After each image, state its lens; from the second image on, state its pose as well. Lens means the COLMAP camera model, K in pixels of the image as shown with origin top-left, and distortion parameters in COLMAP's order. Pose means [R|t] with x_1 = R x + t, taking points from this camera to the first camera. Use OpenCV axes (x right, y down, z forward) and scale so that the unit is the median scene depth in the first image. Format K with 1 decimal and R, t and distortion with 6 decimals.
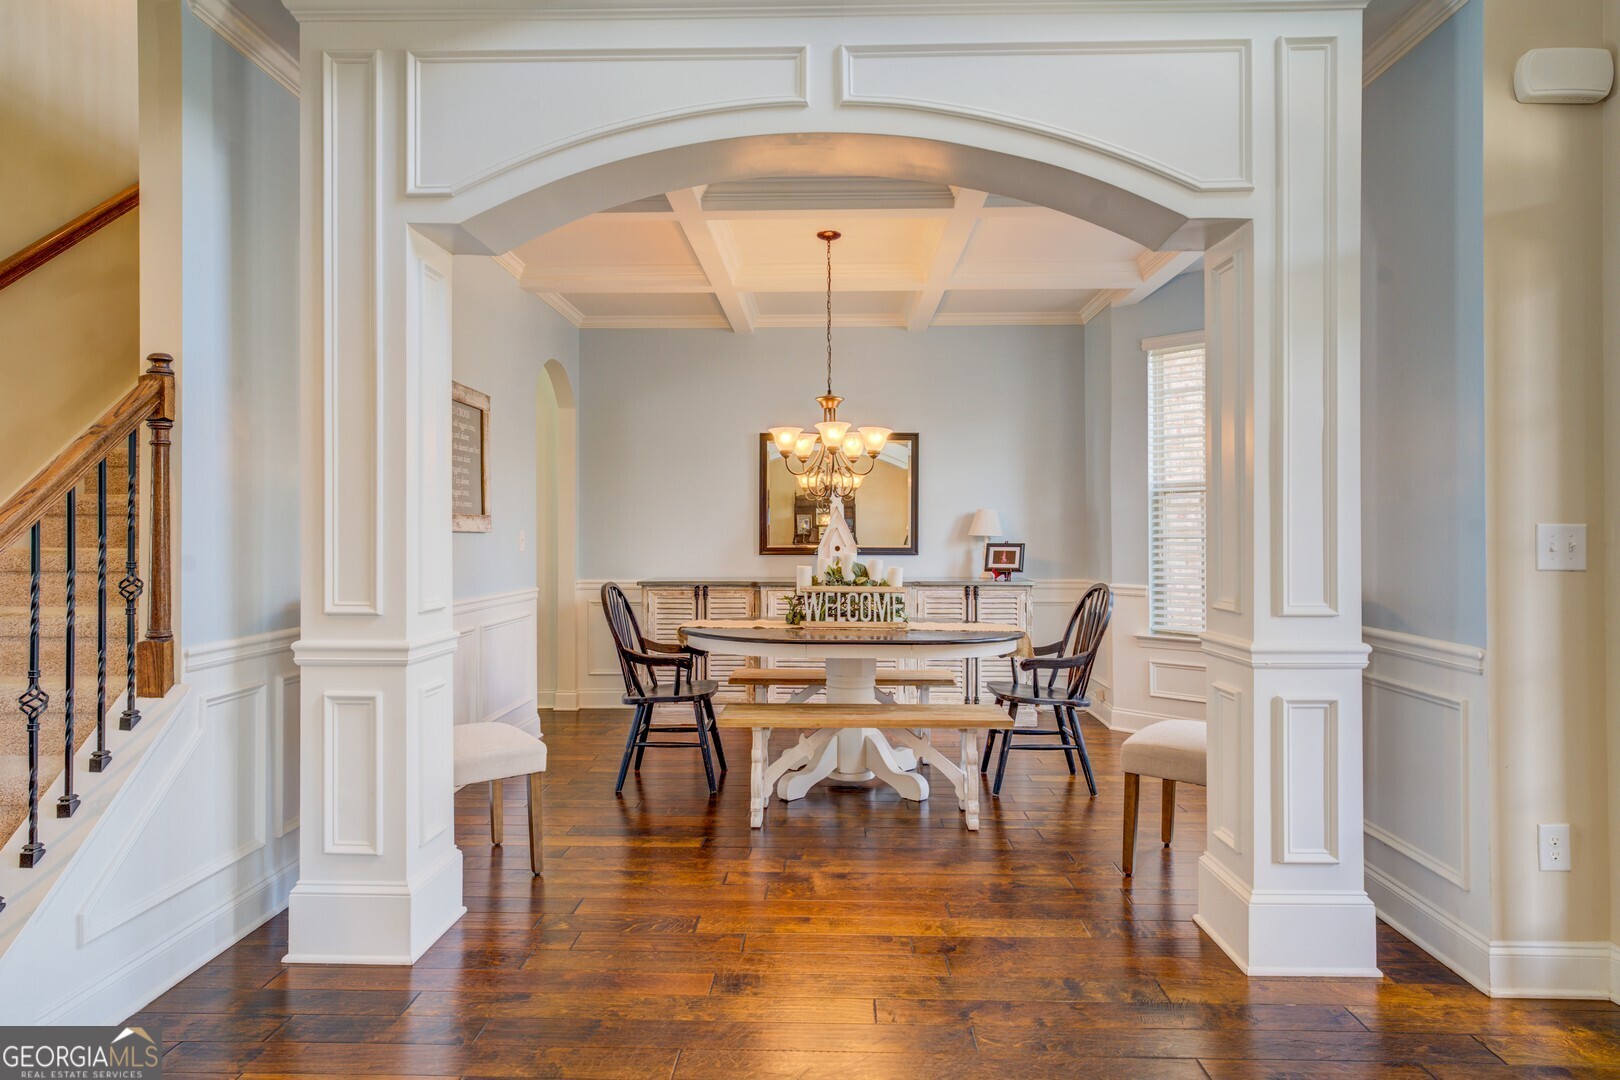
lens RADIAL K [[923.7, 0, 758.8], [0, 923.7, 532.7], [0, 0, 1]] dist [0.014434, -0.003590]
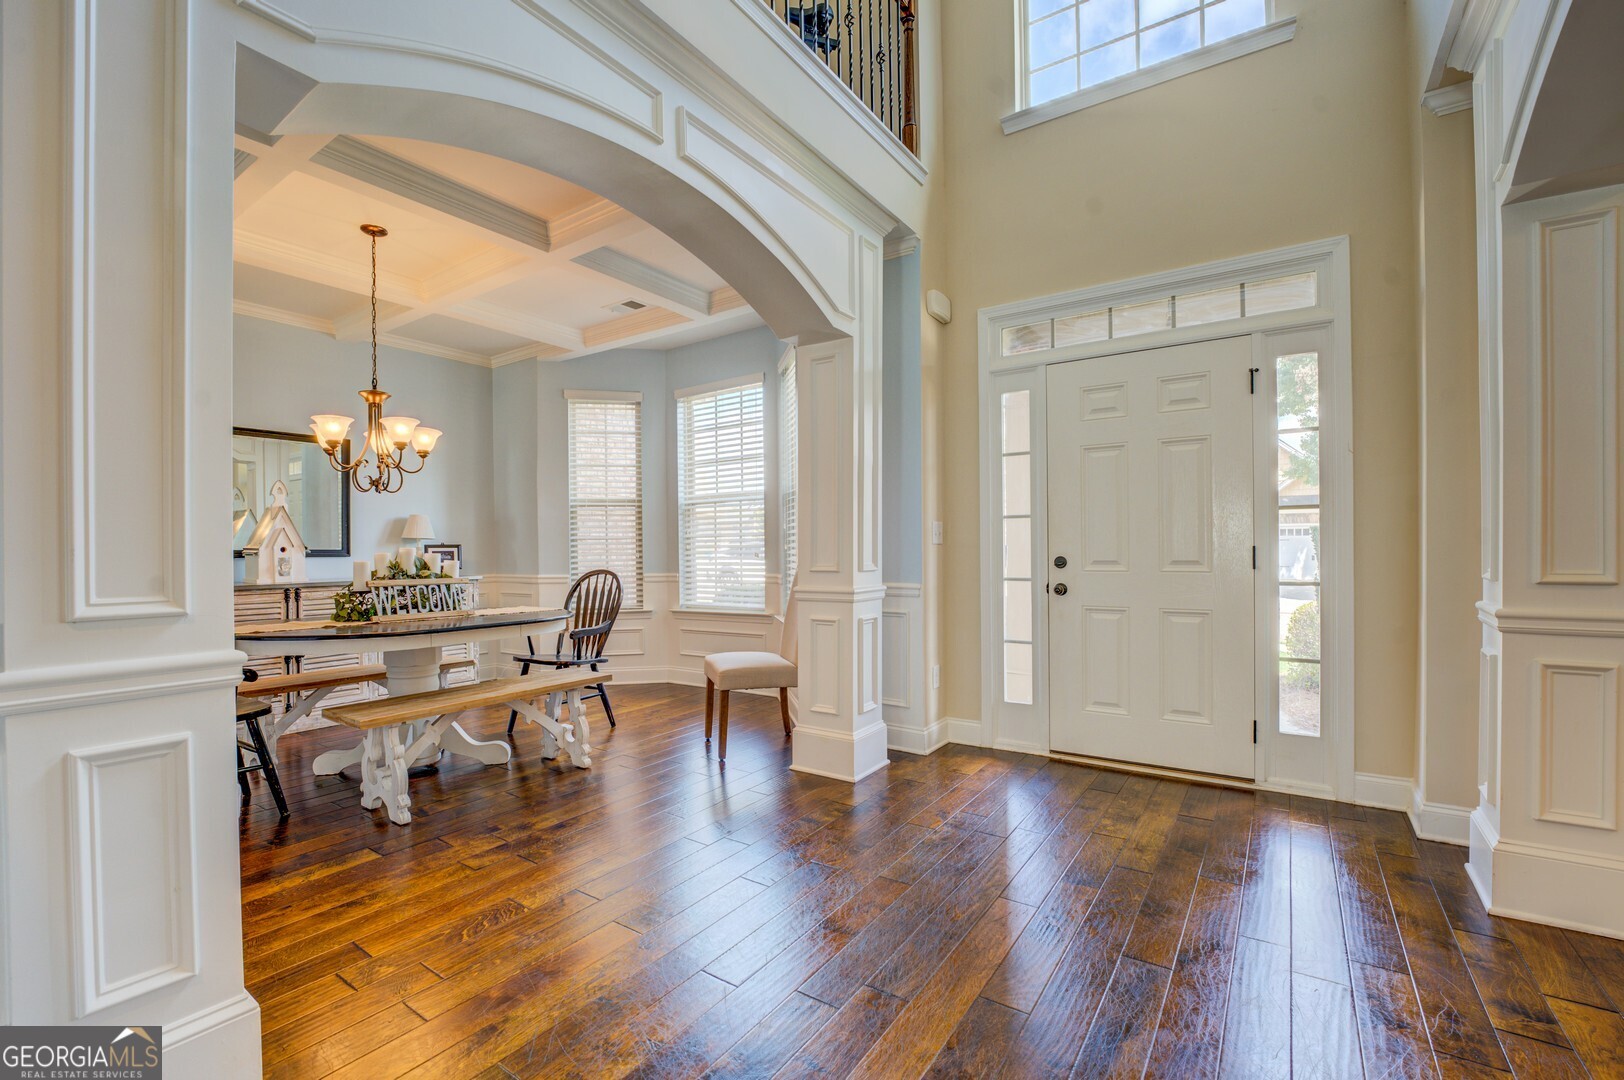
lens RADIAL K [[709.1, 0, 808.2], [0, 709.1, 557.4], [0, 0, 1]] dist [-0.010218, 0.000295]
pose [[0.544137, -0.015524, 0.838853, -0.328705], [0.004887, 0.999870, 0.015333, 0.023780], [-0.838982, -0.004244, 0.544142, 0.200671]]
